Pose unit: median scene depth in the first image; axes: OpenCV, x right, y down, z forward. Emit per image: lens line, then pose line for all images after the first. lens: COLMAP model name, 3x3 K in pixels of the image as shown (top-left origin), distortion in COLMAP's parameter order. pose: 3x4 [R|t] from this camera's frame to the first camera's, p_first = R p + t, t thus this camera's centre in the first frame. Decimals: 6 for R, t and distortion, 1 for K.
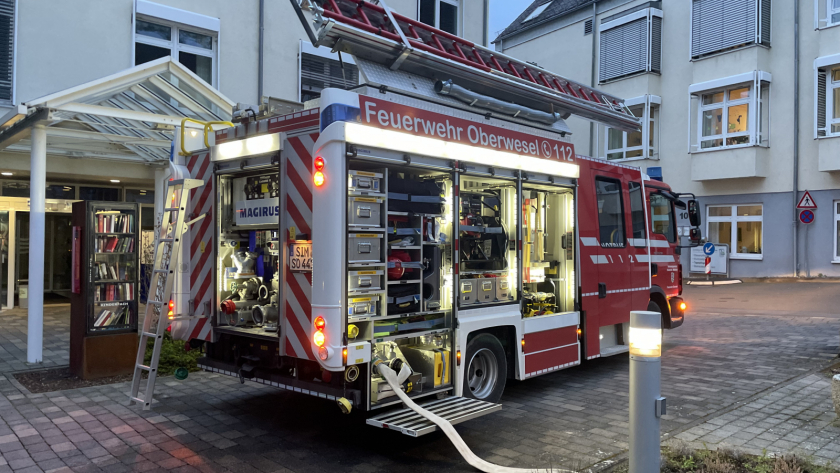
lens RADIAL K [[630.5, 0, 422.8], [0, 630.5, 231.7], [0, 0, 1]] dist [0.074492, -0.072678]
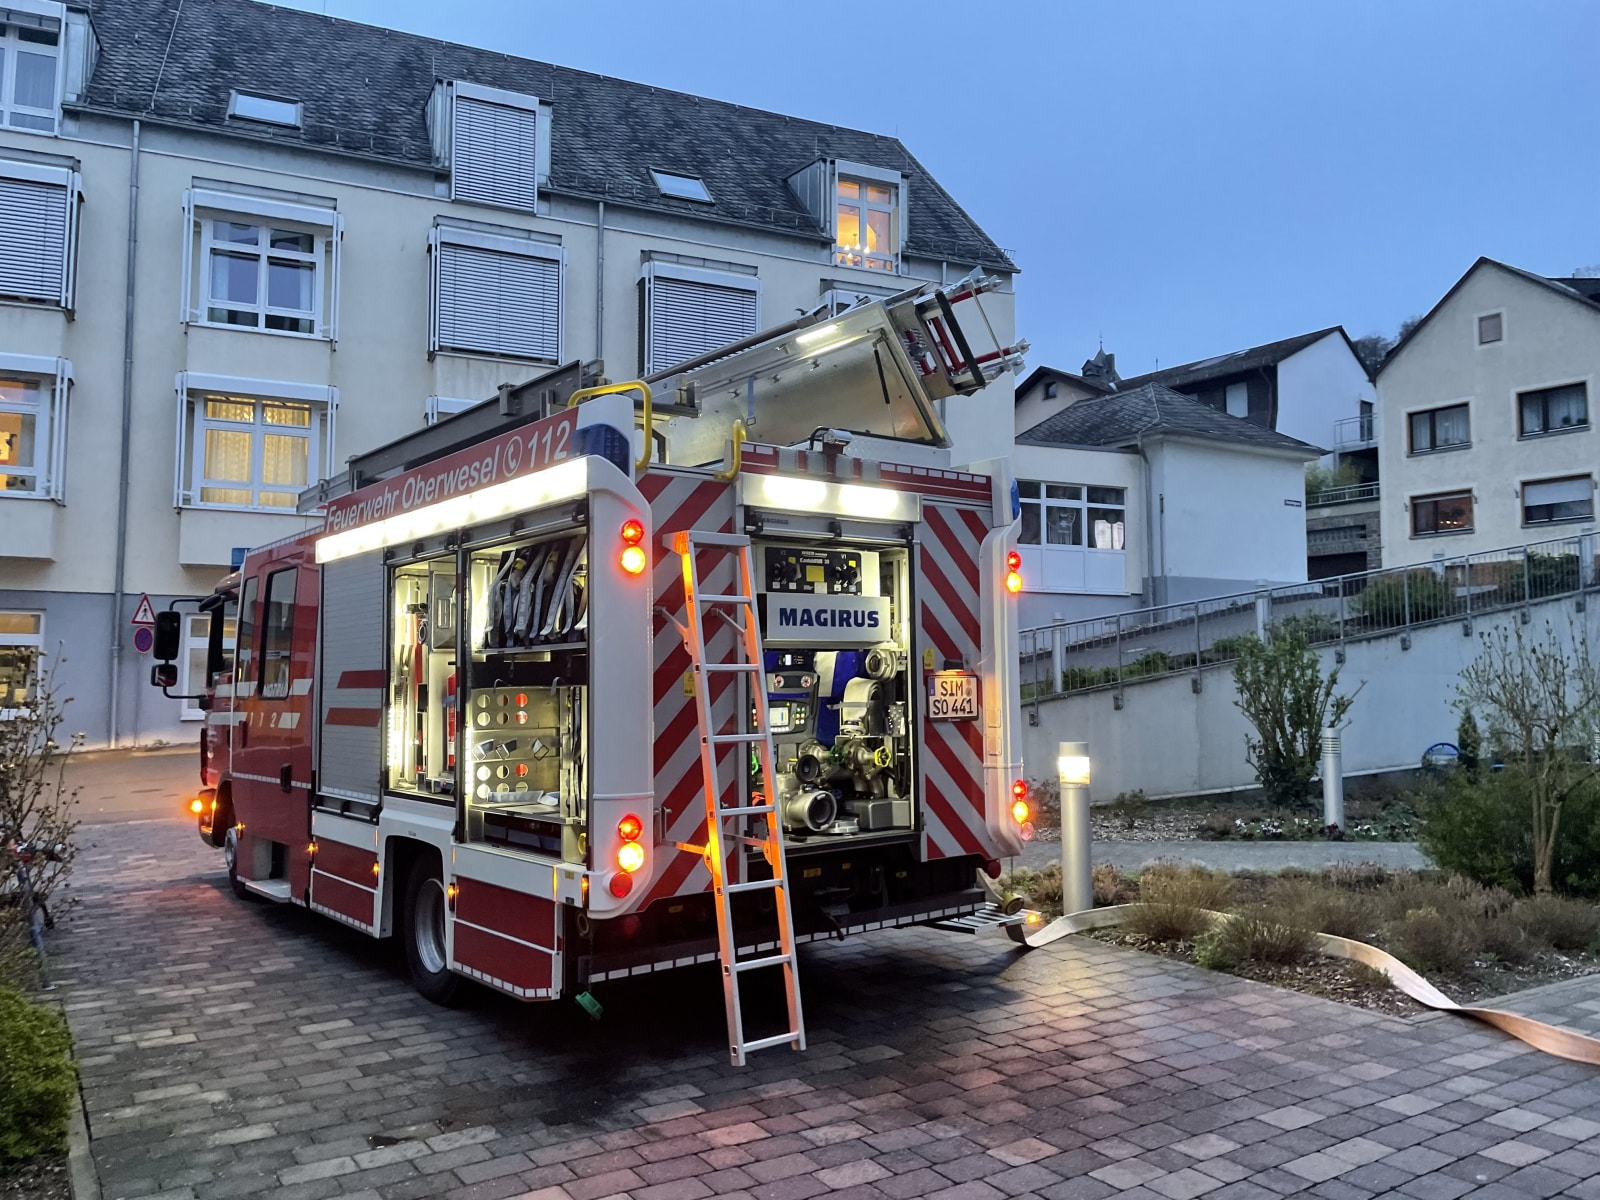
lens RADIAL K [[1200.3, 0, 804.8], [0, 1200.3, 604.1], [0, 0, 1]] dist [0.077901, -0.078907]
pose [[0.176263, 0.060747, 0.982467, -1.464466], [-0.007700, 0.998148, -0.060335, 0.022060], [-0.984313, 0.003070, 0.176405, 0.963730]]
